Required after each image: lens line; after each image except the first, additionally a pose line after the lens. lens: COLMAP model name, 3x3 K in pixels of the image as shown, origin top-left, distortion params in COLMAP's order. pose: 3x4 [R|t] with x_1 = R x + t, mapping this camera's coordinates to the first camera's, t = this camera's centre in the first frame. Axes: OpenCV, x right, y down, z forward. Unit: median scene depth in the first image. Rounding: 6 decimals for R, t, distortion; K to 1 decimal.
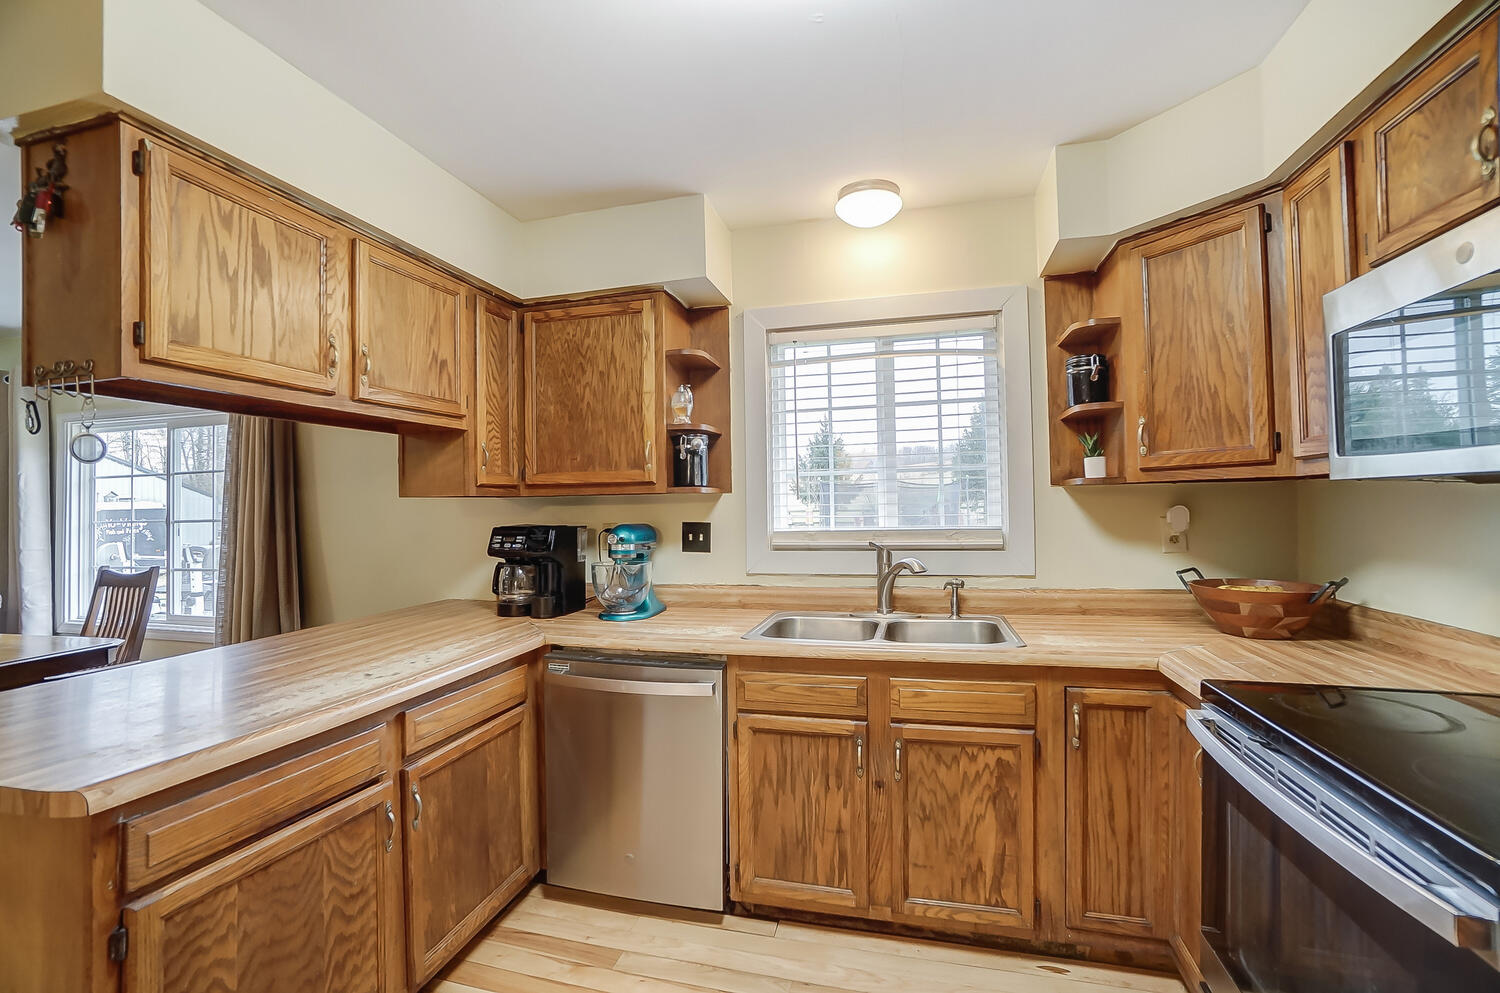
lens RADIAL K [[662.1, 0, 743.0], [0, 662.1, 497.5], [0, 0, 1]] dist [-0.052777, 0.016862]
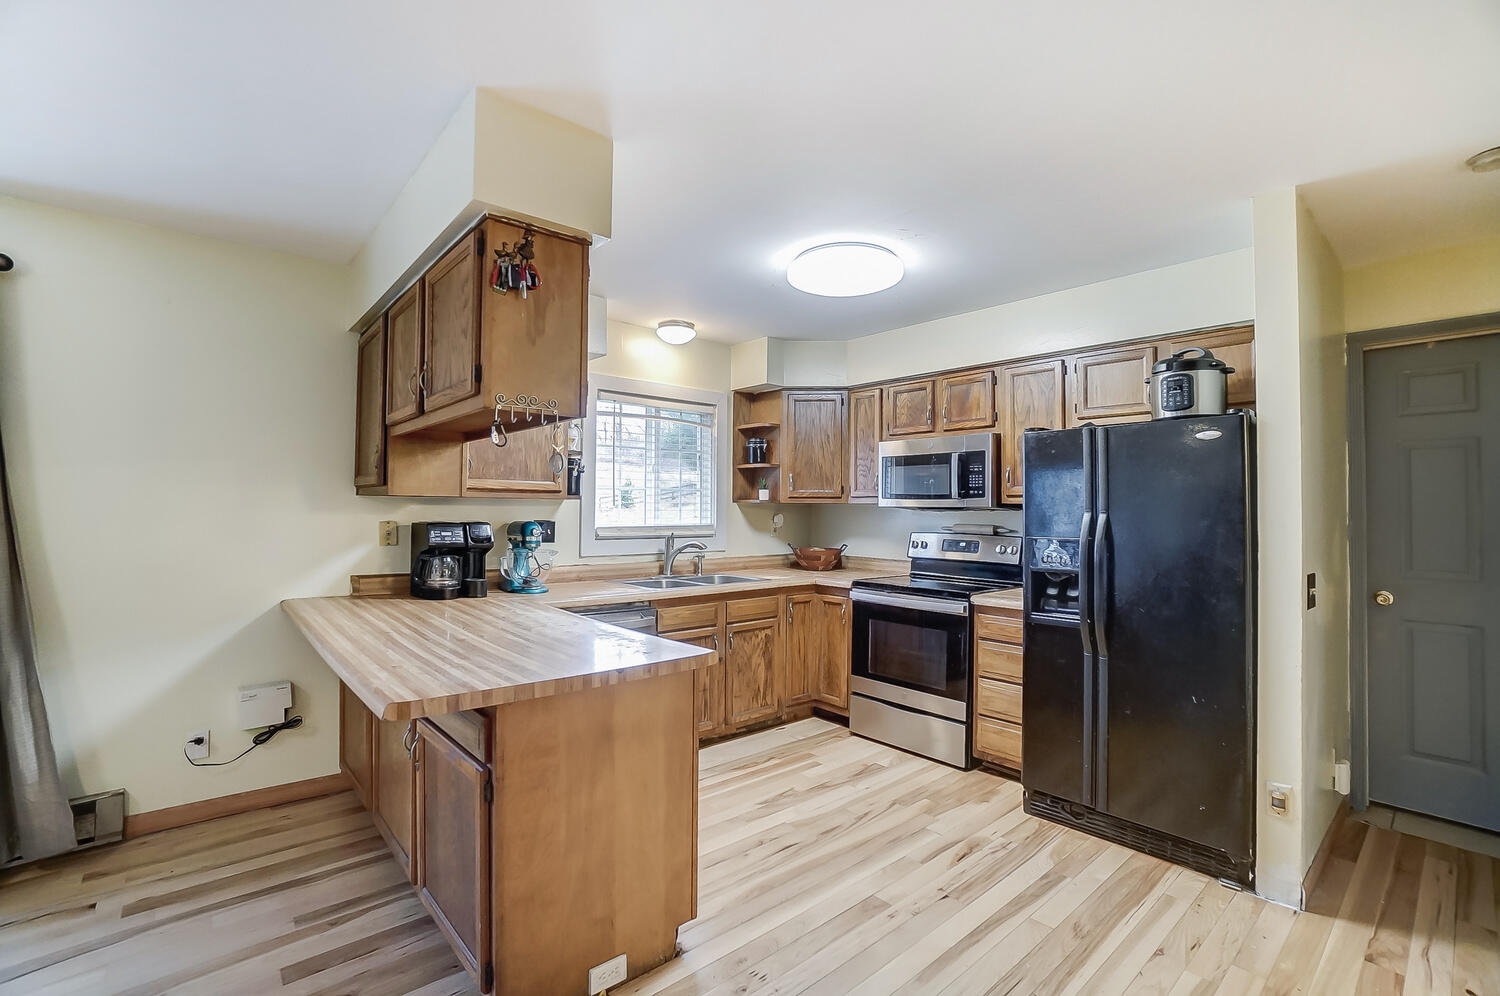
lens RADIAL K [[662.1, 0, 740.4], [0, 662.1, 498.0], [0, 0, 1]] dist [-0.052777, 0.016862]
pose [[0.561853, 0.036354, 0.826438, -1.282928], [-0.028439, 0.999292, -0.024623, 0.017930], [-0.826748, -0.009668, 0.562489, -0.107489]]
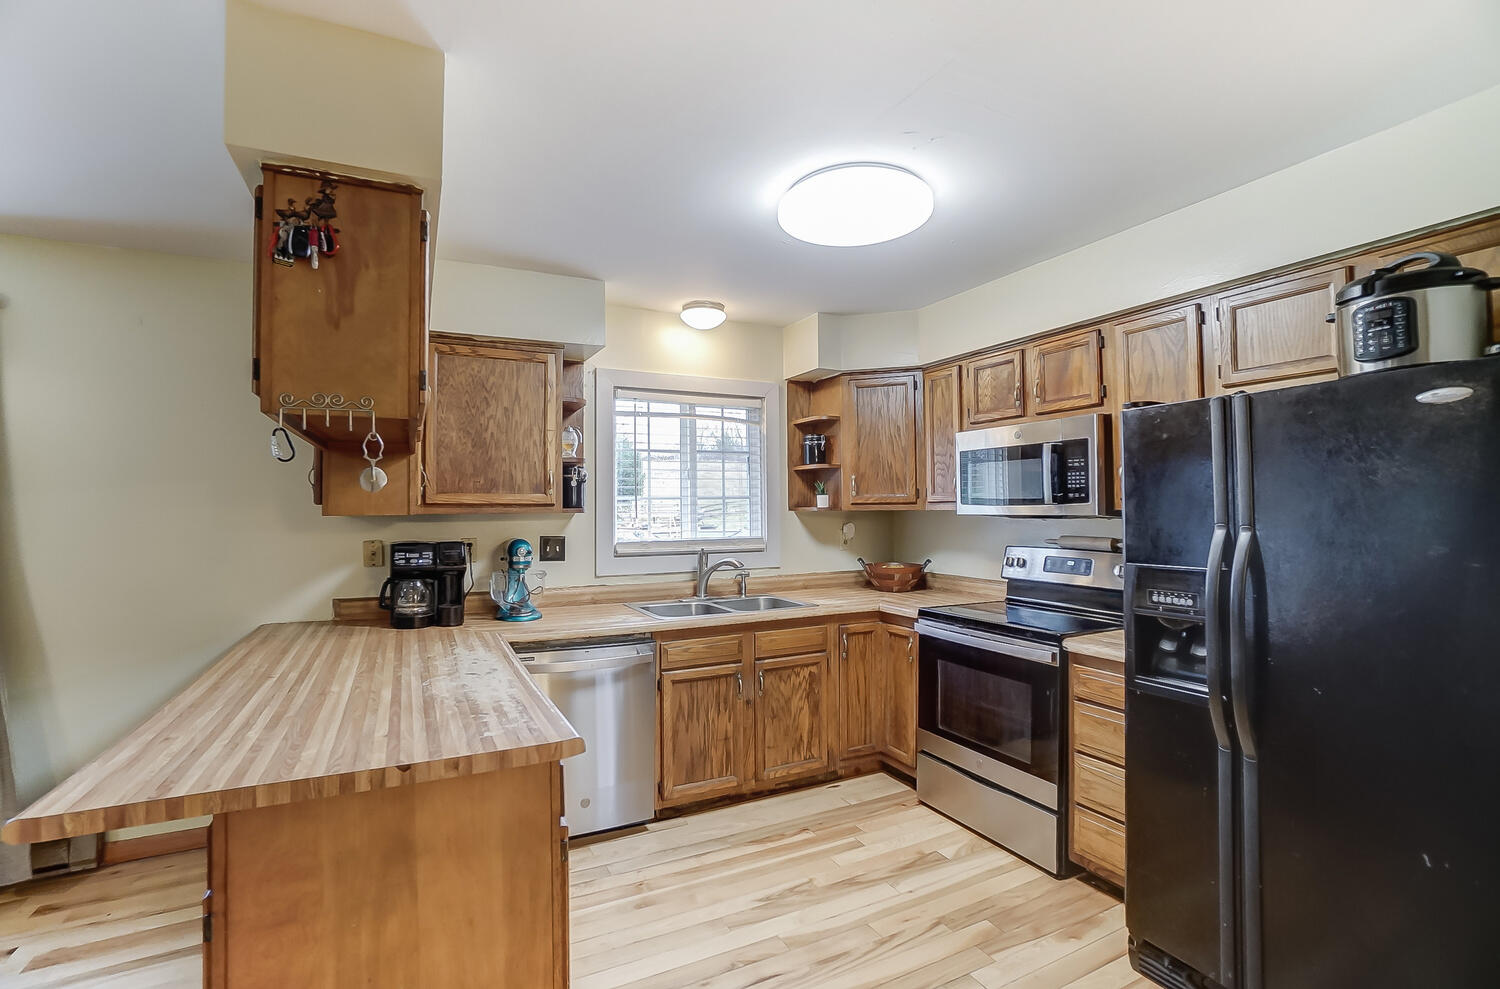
lens RADIAL K [[662.1, 0, 734.0], [0, 662.1, 496.0], [0, 0, 1]] dist [-0.052777, 0.016862]
pose [[0.751234, 0.024893, 0.659566, -0.827946], [-0.014188, 0.999667, -0.021569, -0.020143], [-0.659883, 0.006845, 0.751337, -0.159317]]
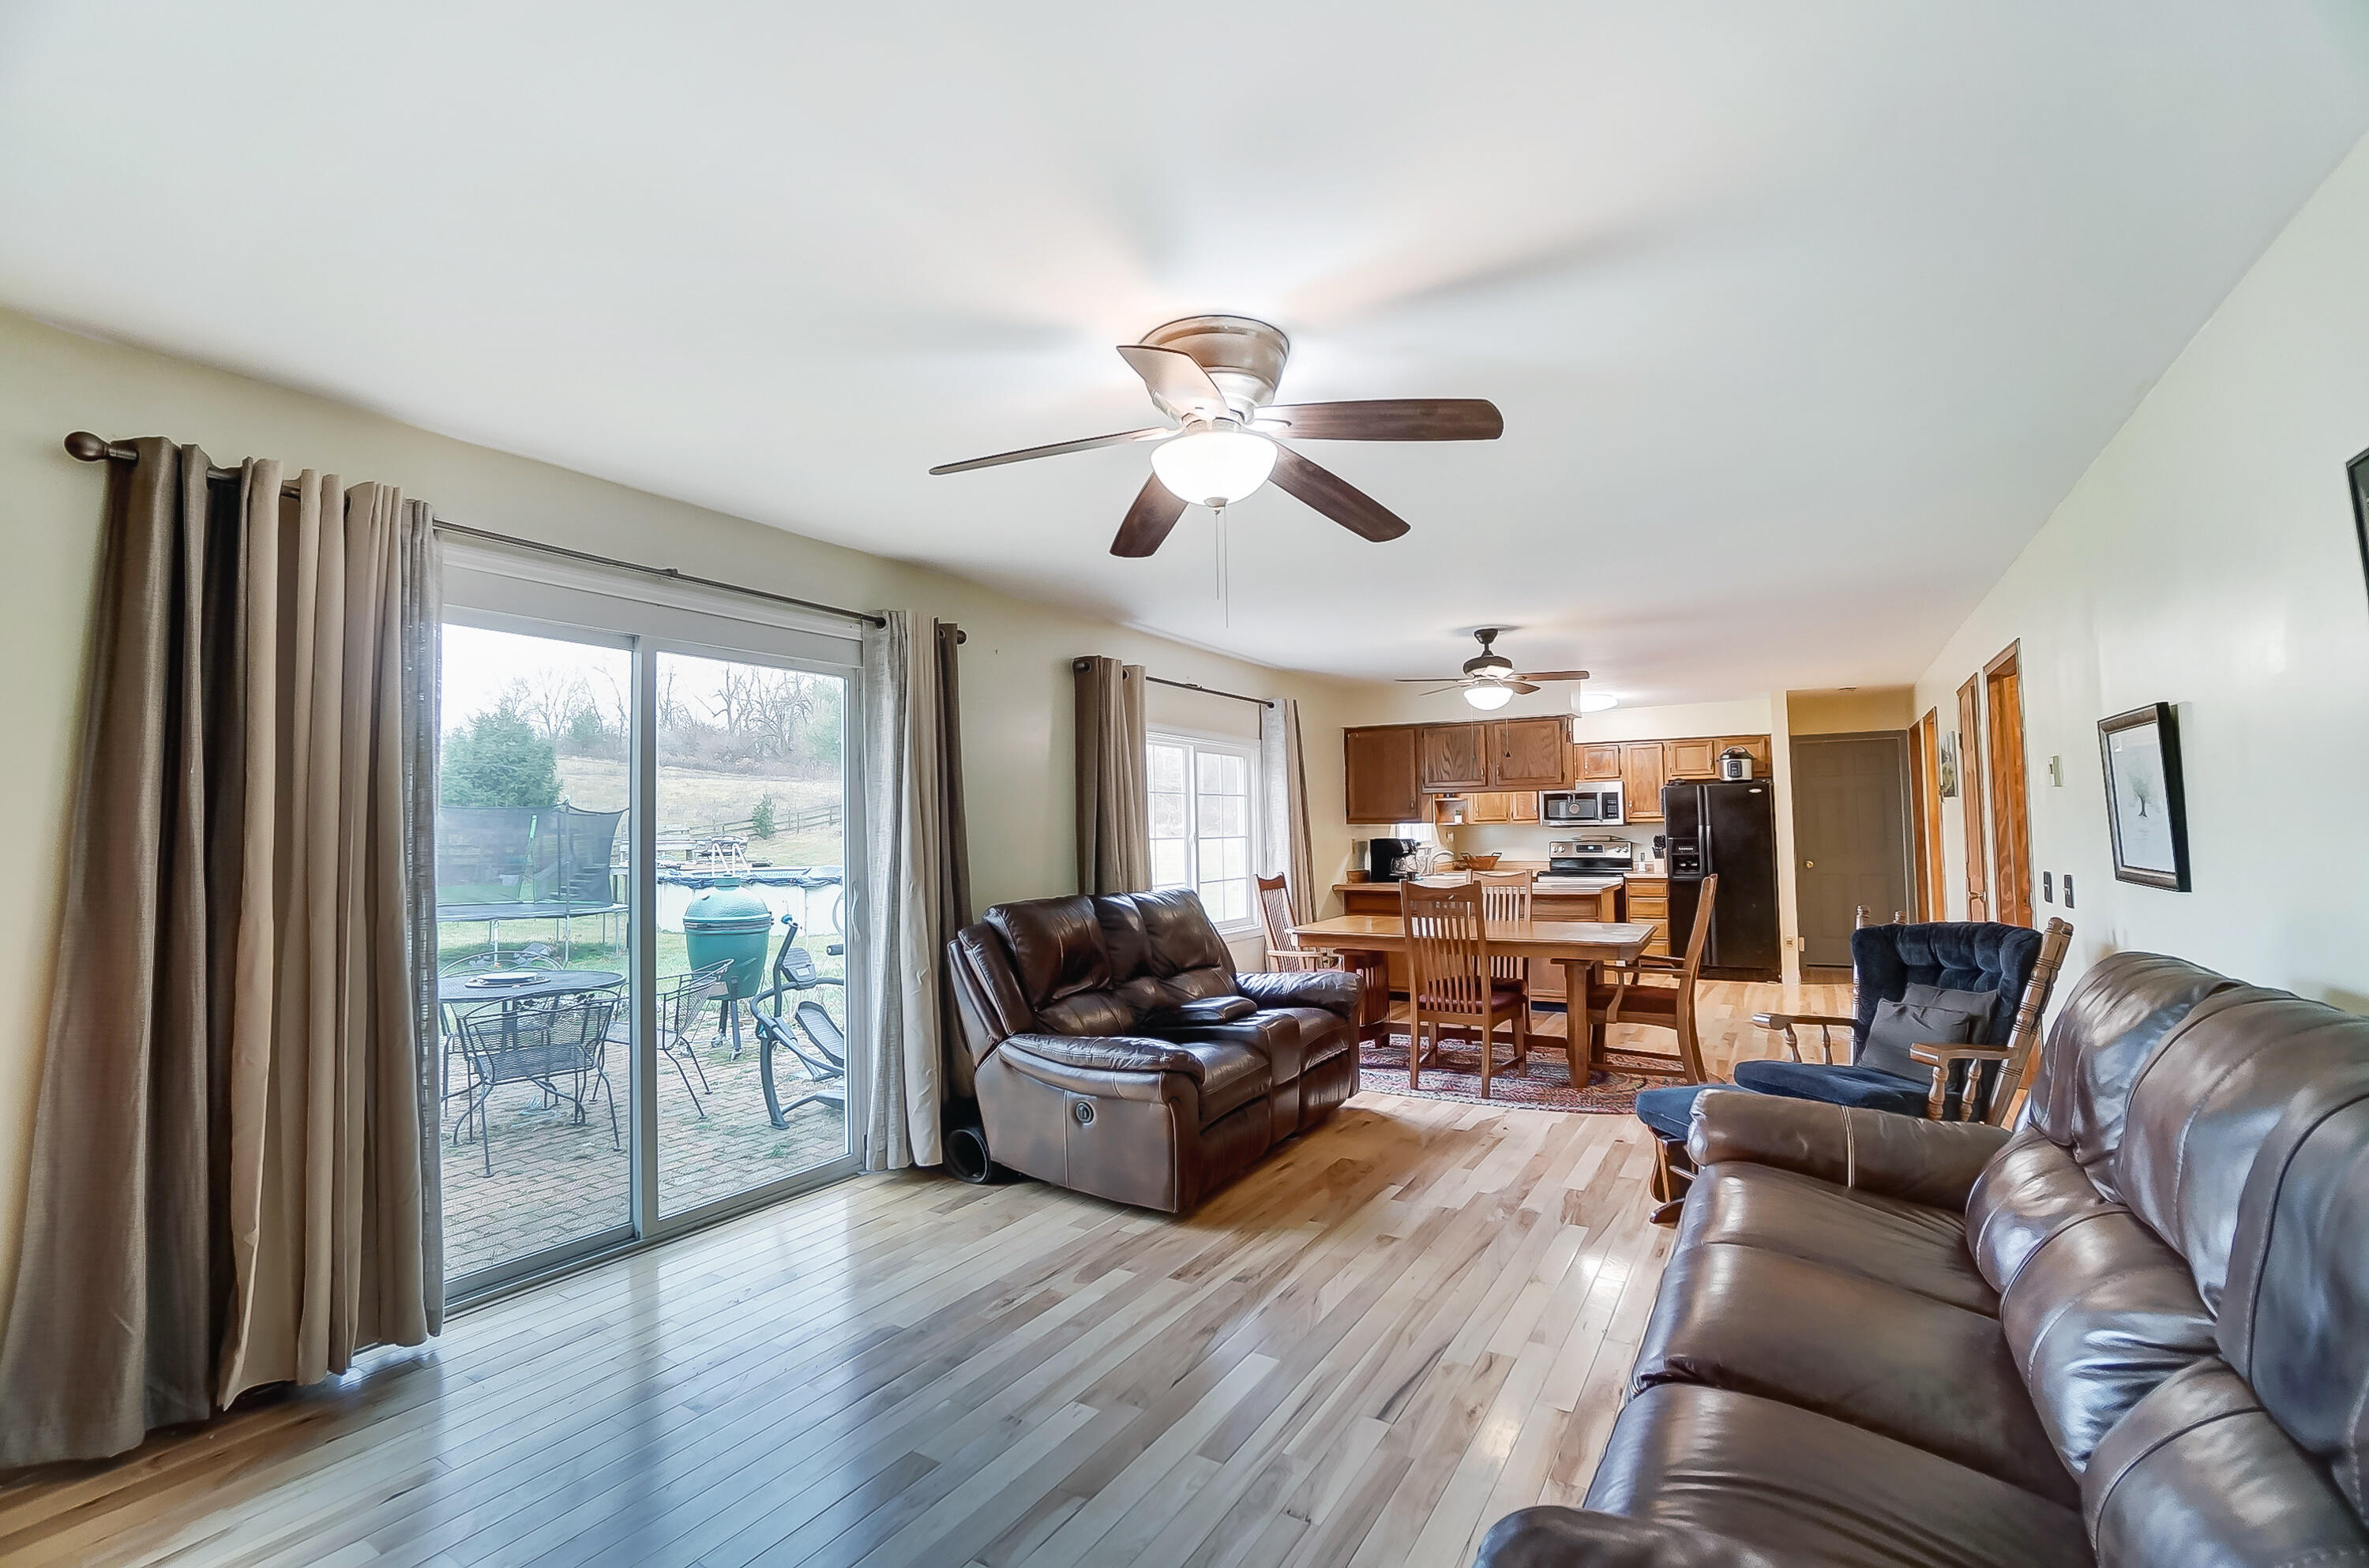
lens RADIAL K [[1045.7, 0, 1151.7], [0, 1045.7, 781.2], [0, 0, 1]] dist [-0.052777, 0.016862]
pose [[0.296235, 0.062005, 0.953100, -4.686514], [-0.004481, 0.997970, -0.063531, 0.095762], [-0.955104, 0.014549, 0.295912, 0.984228]]
